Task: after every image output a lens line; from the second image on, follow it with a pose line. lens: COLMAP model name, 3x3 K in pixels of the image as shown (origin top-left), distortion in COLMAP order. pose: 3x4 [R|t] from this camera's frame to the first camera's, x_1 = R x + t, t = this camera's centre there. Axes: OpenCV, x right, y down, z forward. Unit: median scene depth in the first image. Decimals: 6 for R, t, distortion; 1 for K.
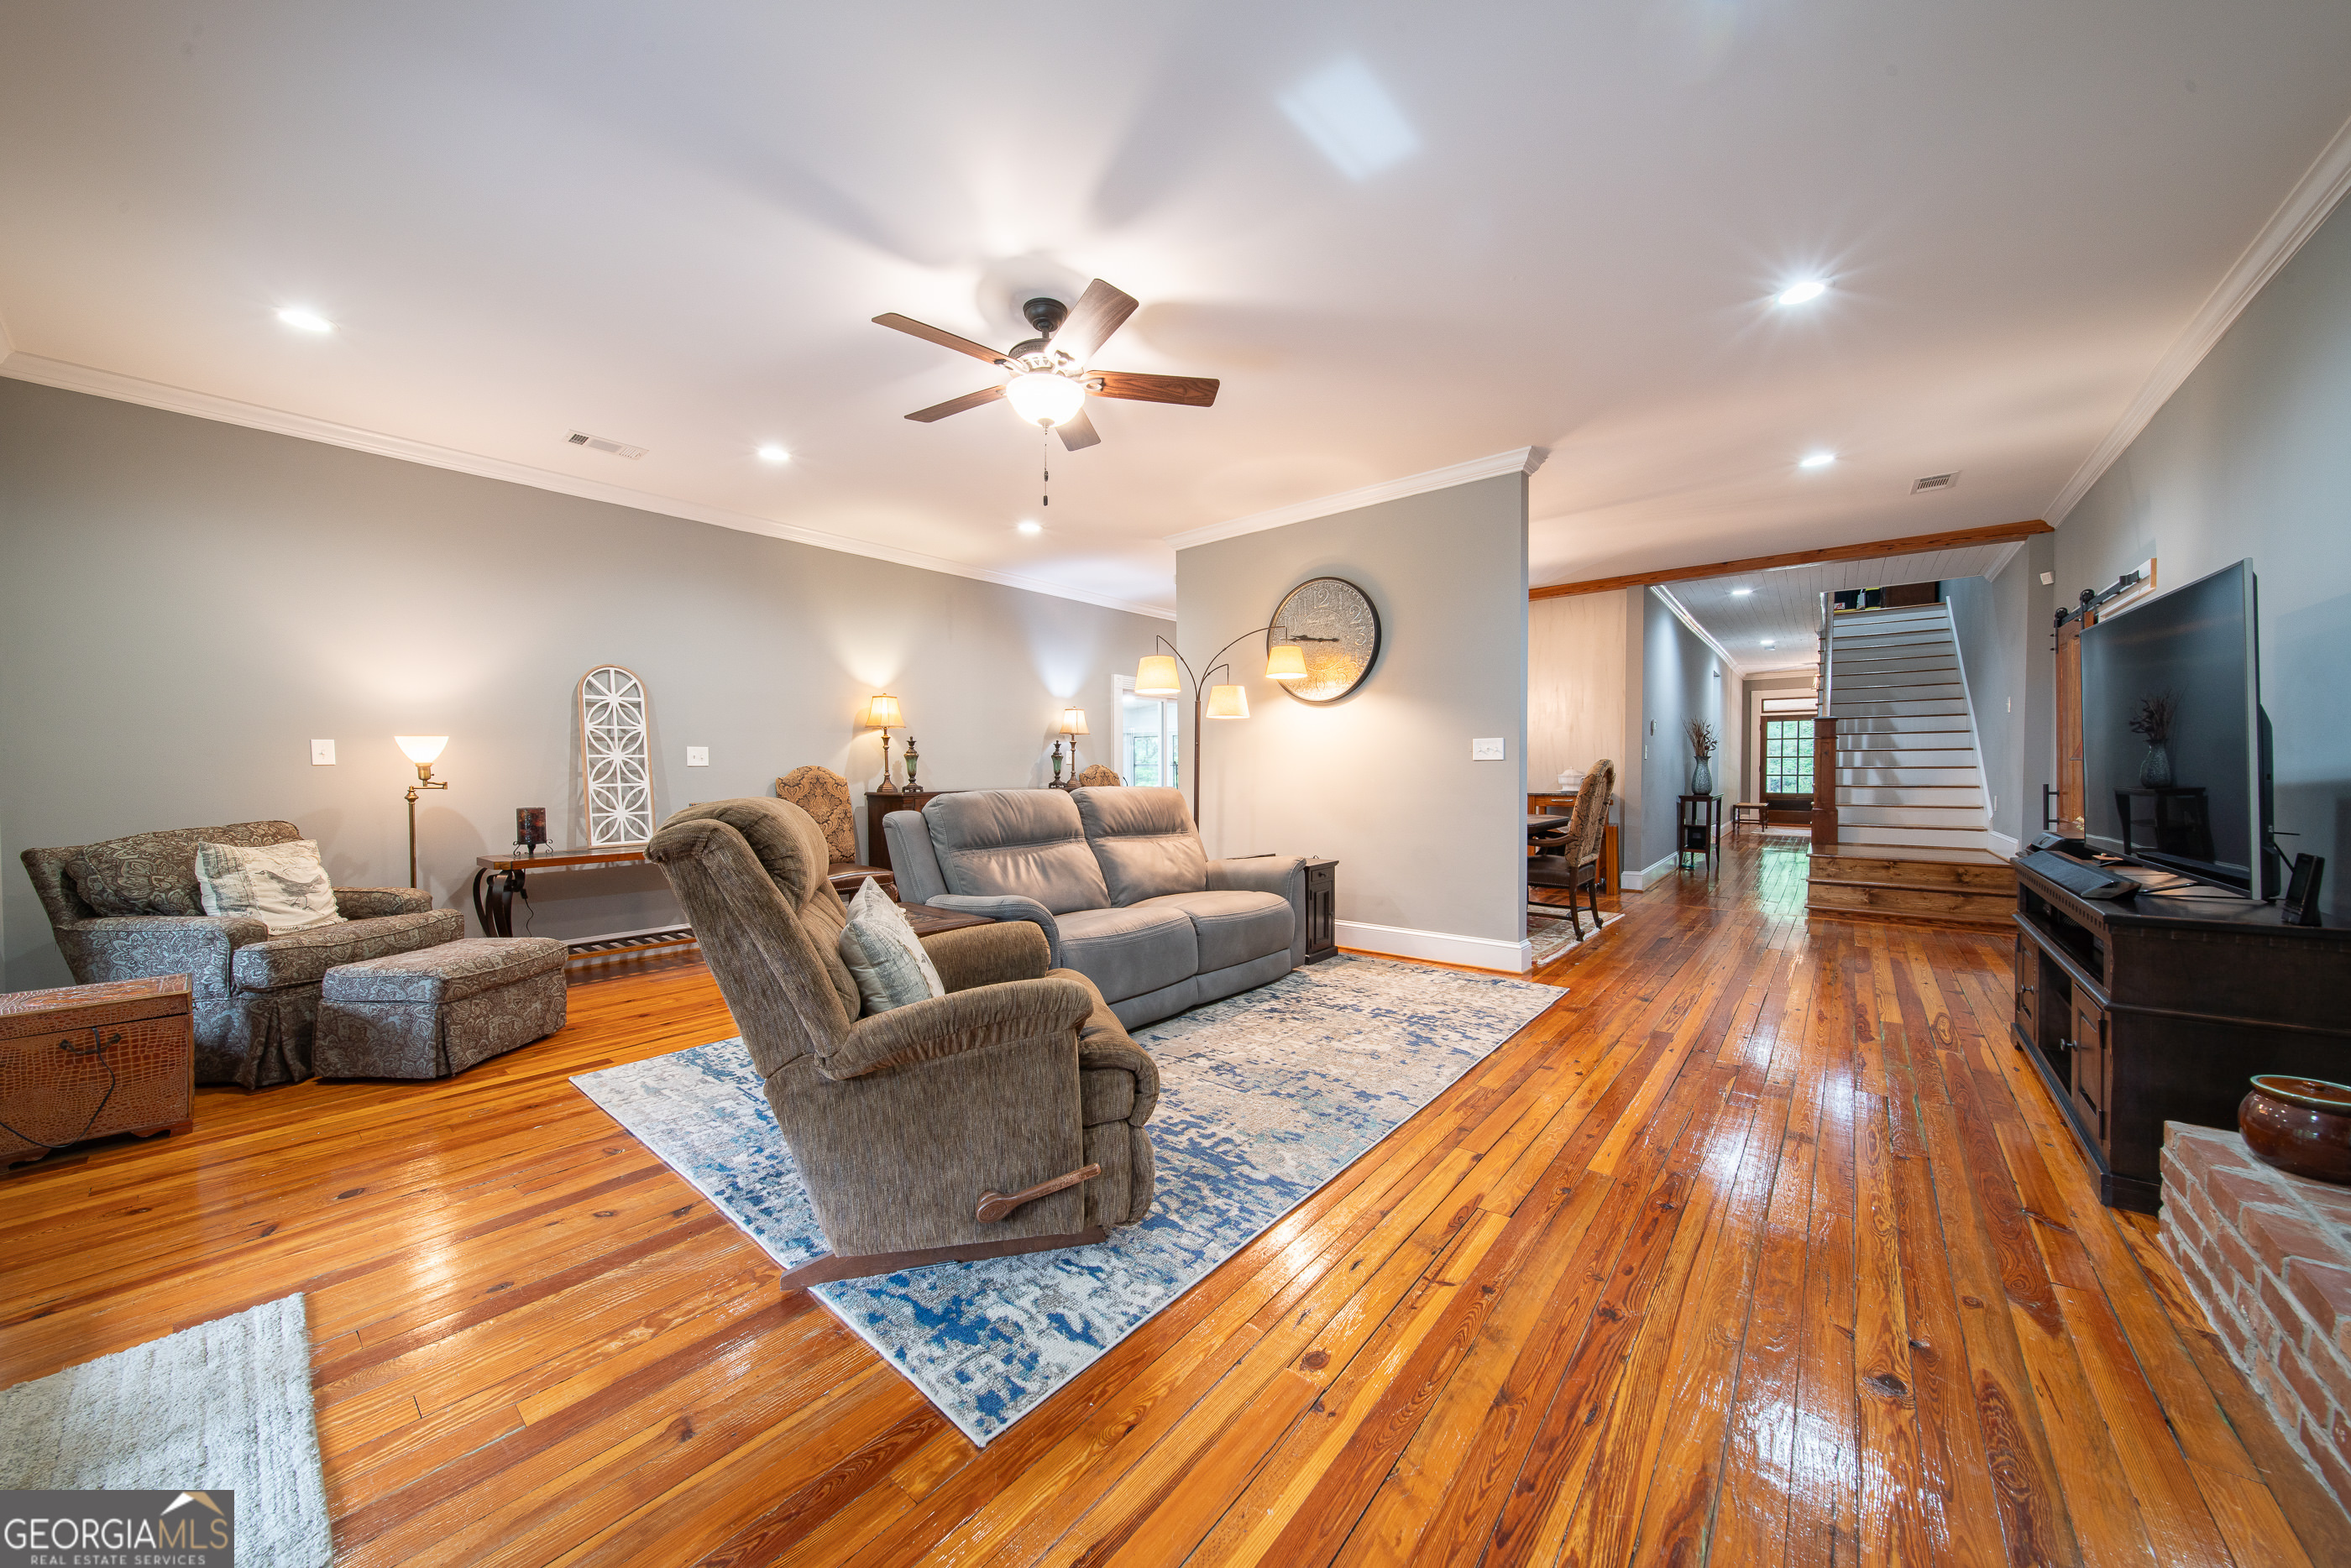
lens RADIAL K [[819.8, 0, 1156.4], [0, 819.8, 782.1], [0, 0, 1]] dist [0.000410, -0.001328]
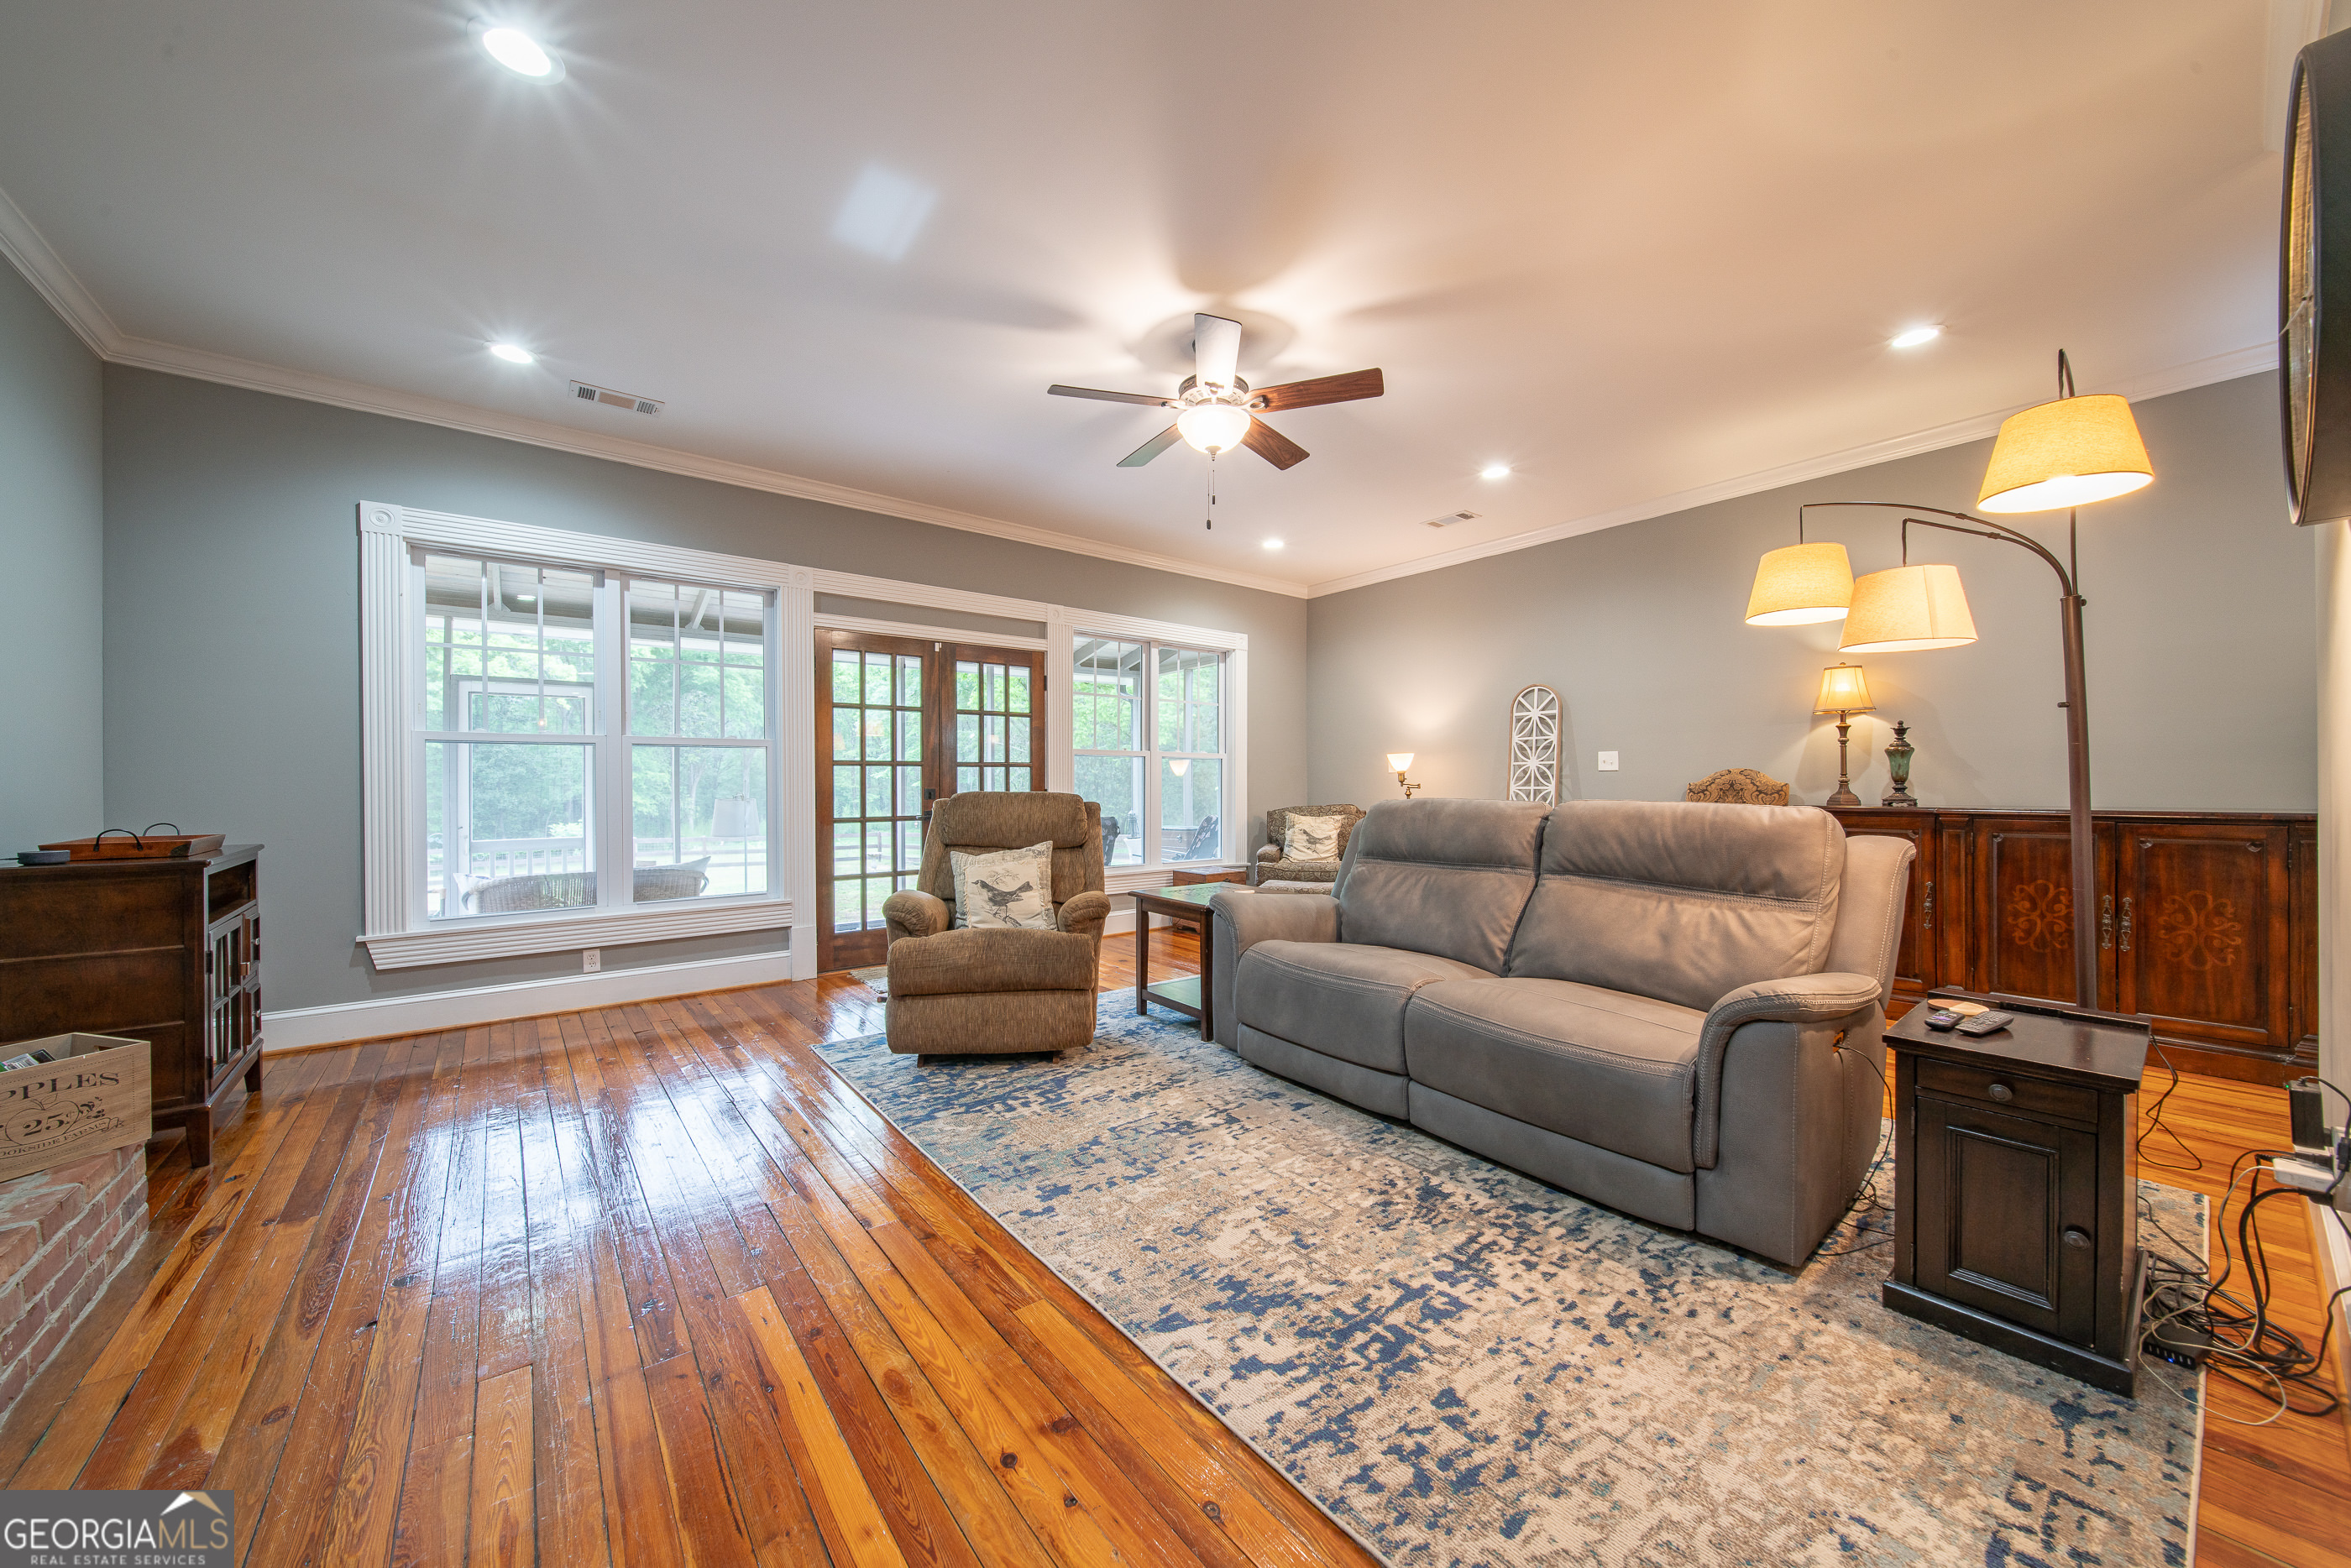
lens RADIAL K [[819.8, 0, 1174.0], [0, 819.8, 782.1], [0, 0, 1]] dist [0.000410, -0.001328]
pose [[-0.188548, 0.006756, -0.982041, 0.831361], [-0.008219, 0.999930, 0.008457, -0.015075], [0.982030, 0.009666, -0.188479, 1.040374]]
